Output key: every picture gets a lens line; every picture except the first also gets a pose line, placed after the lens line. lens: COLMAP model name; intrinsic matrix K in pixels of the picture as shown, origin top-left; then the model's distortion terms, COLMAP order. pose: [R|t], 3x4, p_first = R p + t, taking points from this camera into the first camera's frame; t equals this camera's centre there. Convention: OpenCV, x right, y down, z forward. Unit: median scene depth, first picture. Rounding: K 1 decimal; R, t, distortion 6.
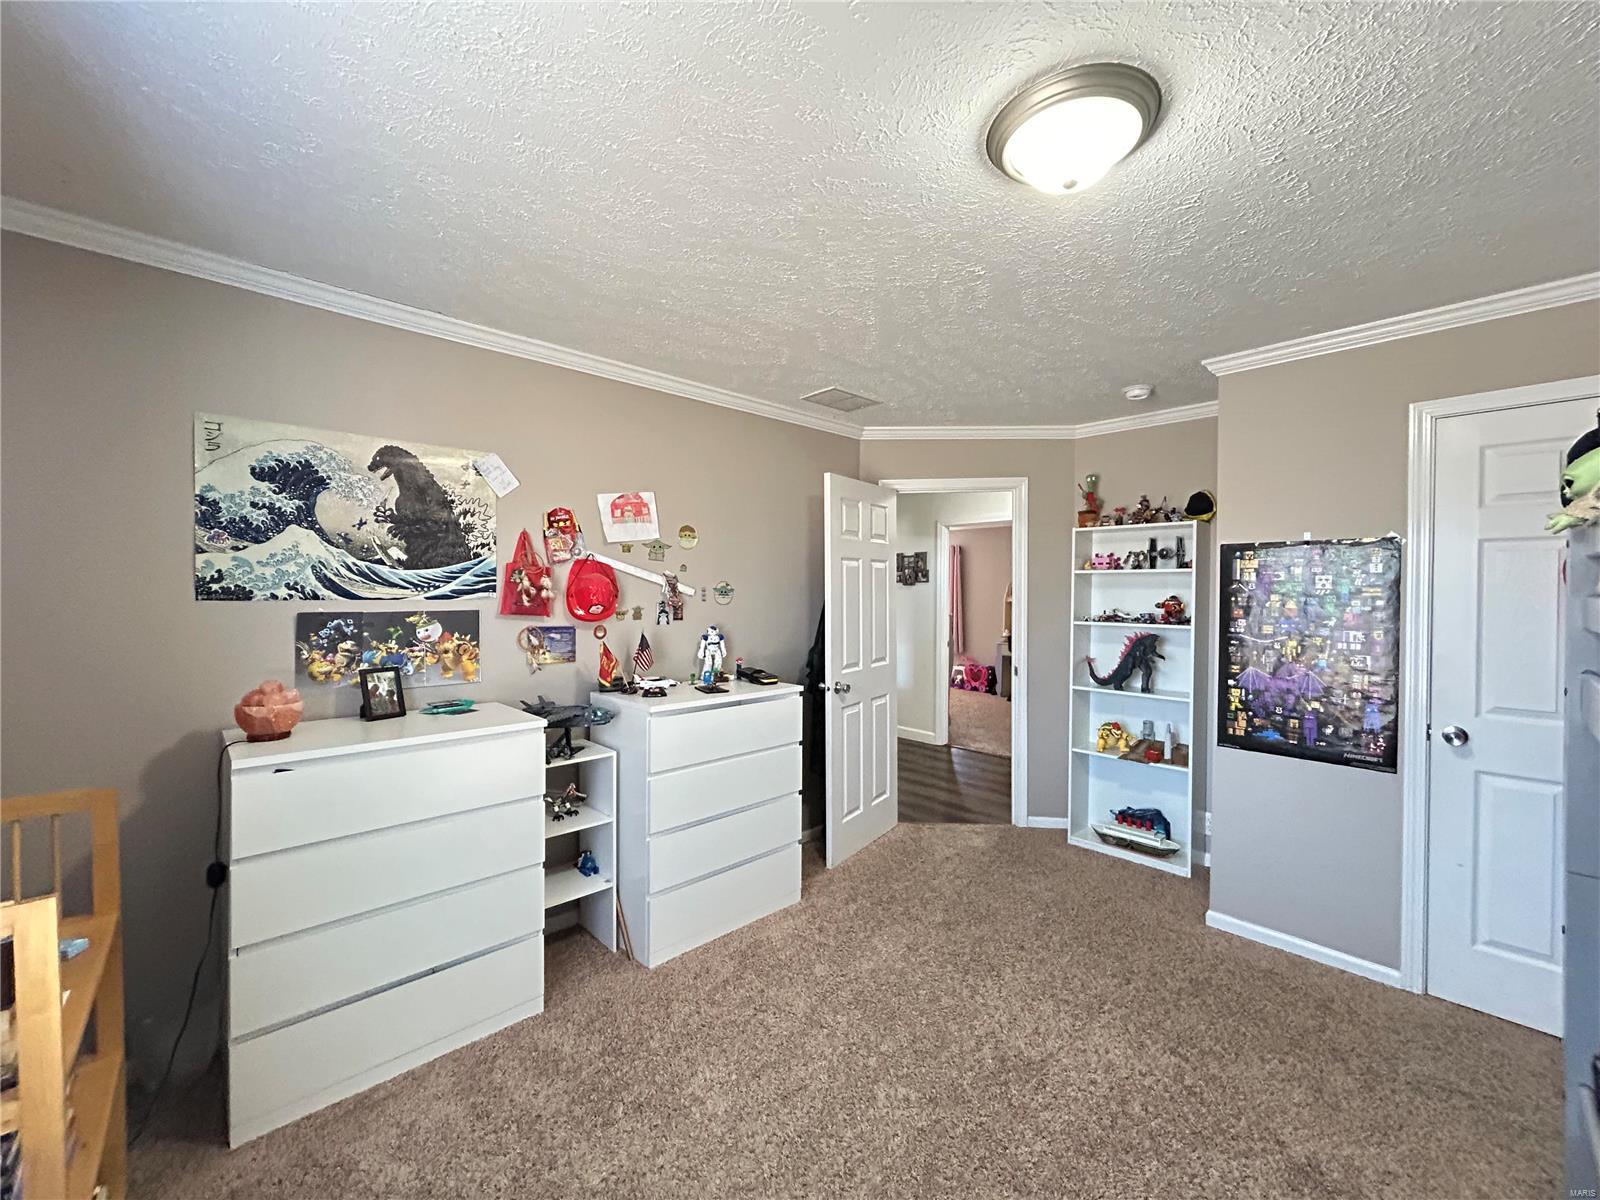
lens RADIAL K [[647.8, 0, 800.7], [0, 647.8, 597.6], [0, 0, 1]] dist [-0.003917, 0.002210]
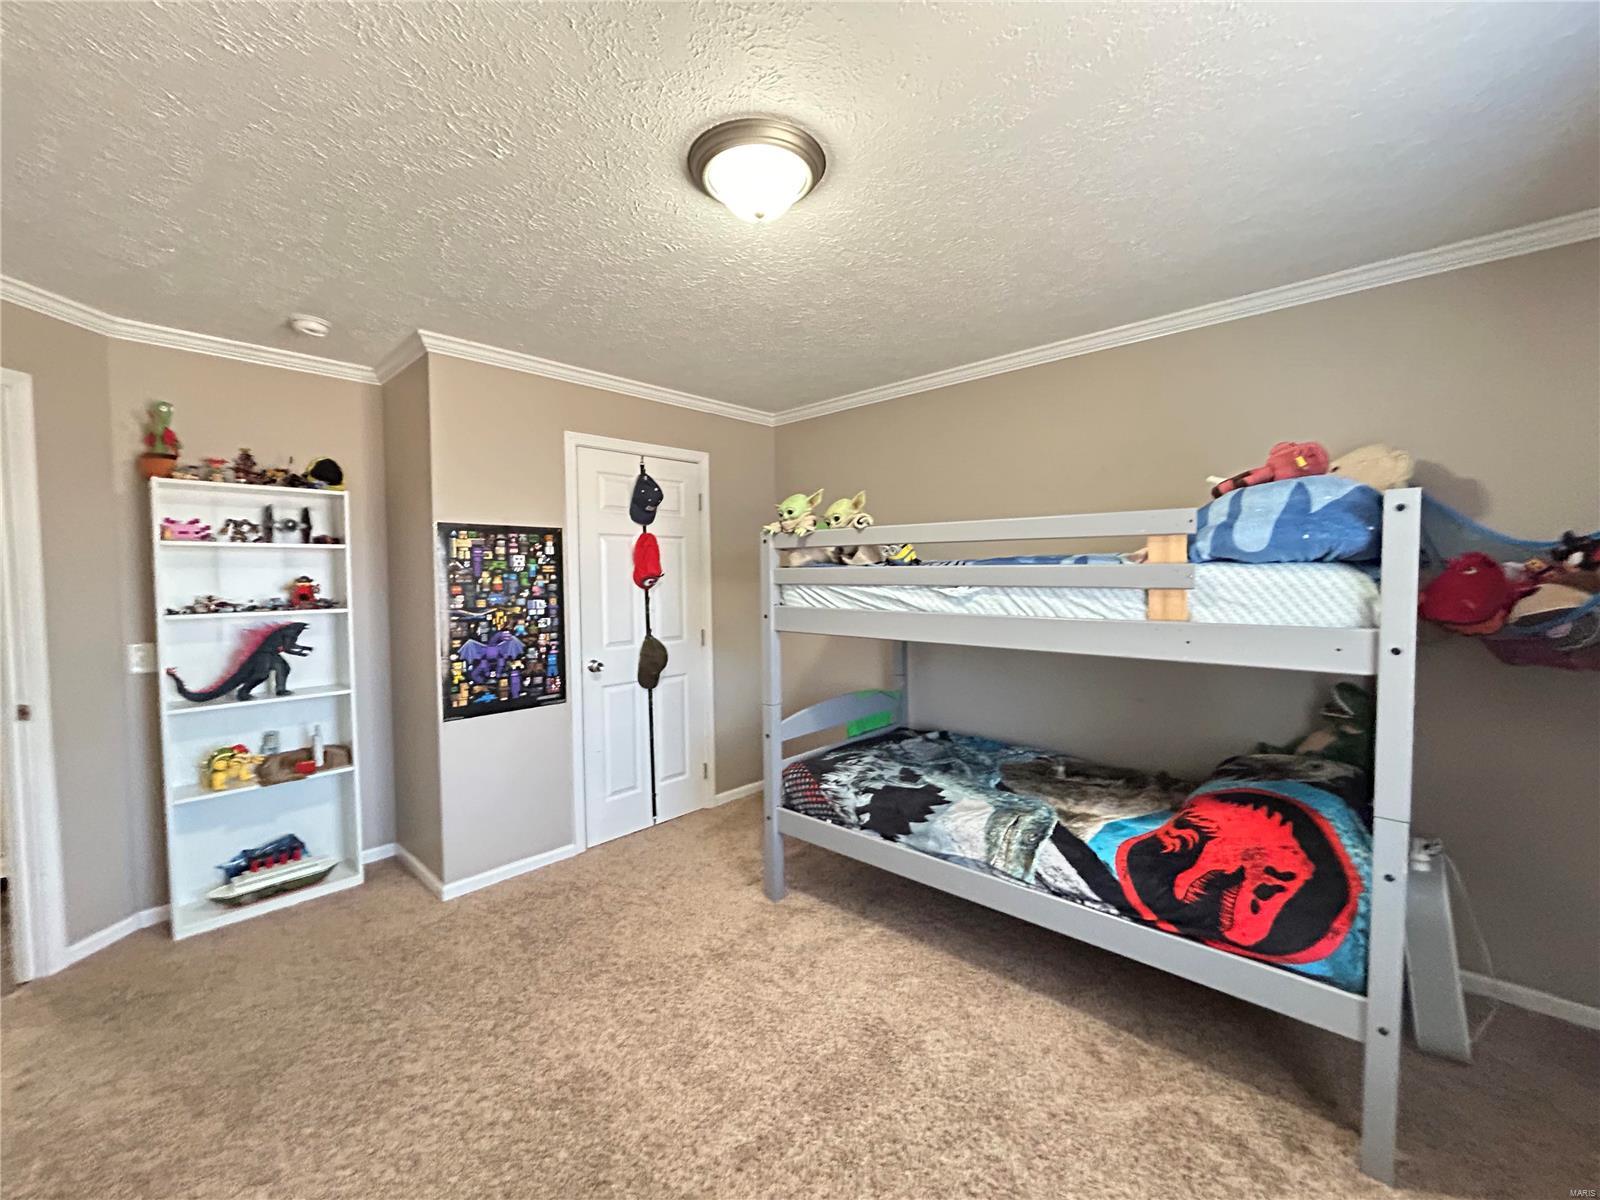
lens RADIAL K [[647.8, 0, 797.4], [0, 647.8, 600.4], [0, 0, 1]] dist [-0.003917, 0.002210]
pose [[-0.065797, -0.047176, 0.996717, -0.339327], [0.020816, 0.998600, 0.048639, 0.001496], [-0.997616, 0.023948, -0.064723, 0.441965]]
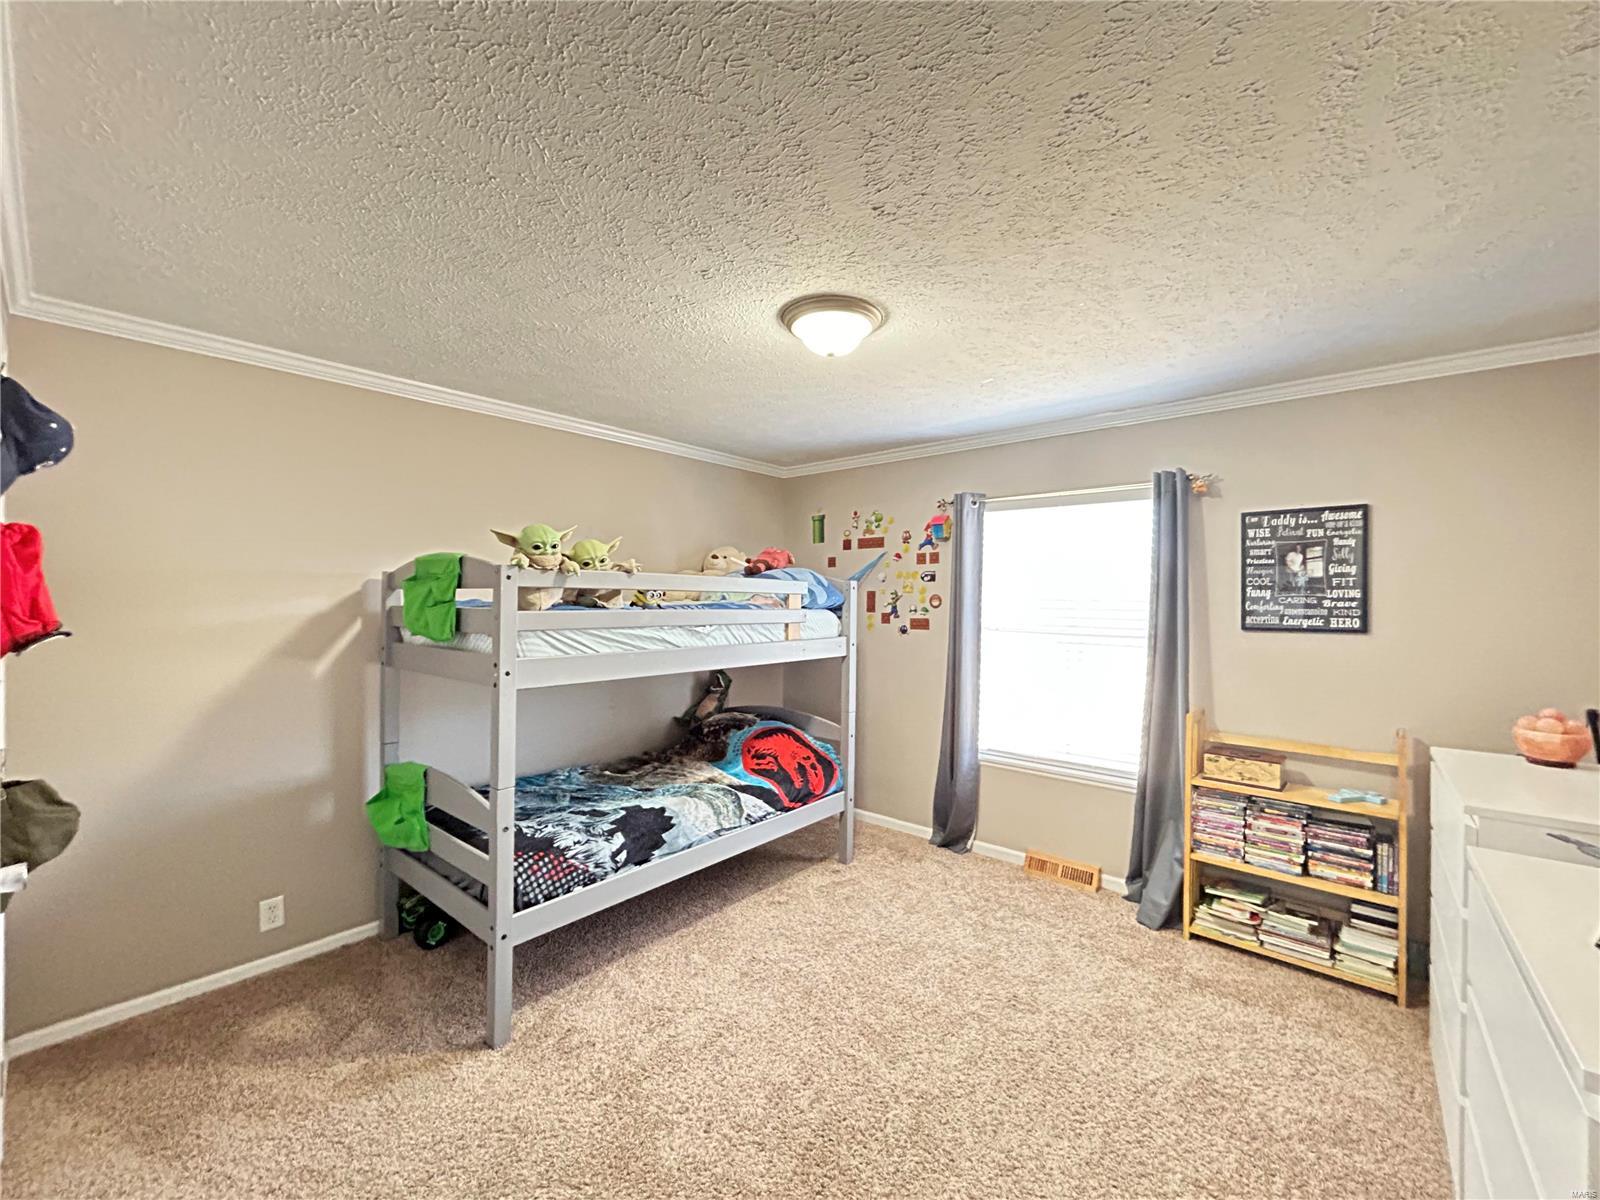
lens RADIAL K [[647.8, 0, 795.9], [0, 647.8, 598.5], [0, 0, 1]] dist [-0.003917, 0.002210]
pose [[-0.995596, -0.008488, -0.093357, 0.015326], [-0.009609, 0.999887, 0.011561, -0.013441], [0.093249, 0.012408, -0.995566, 0.827266]]
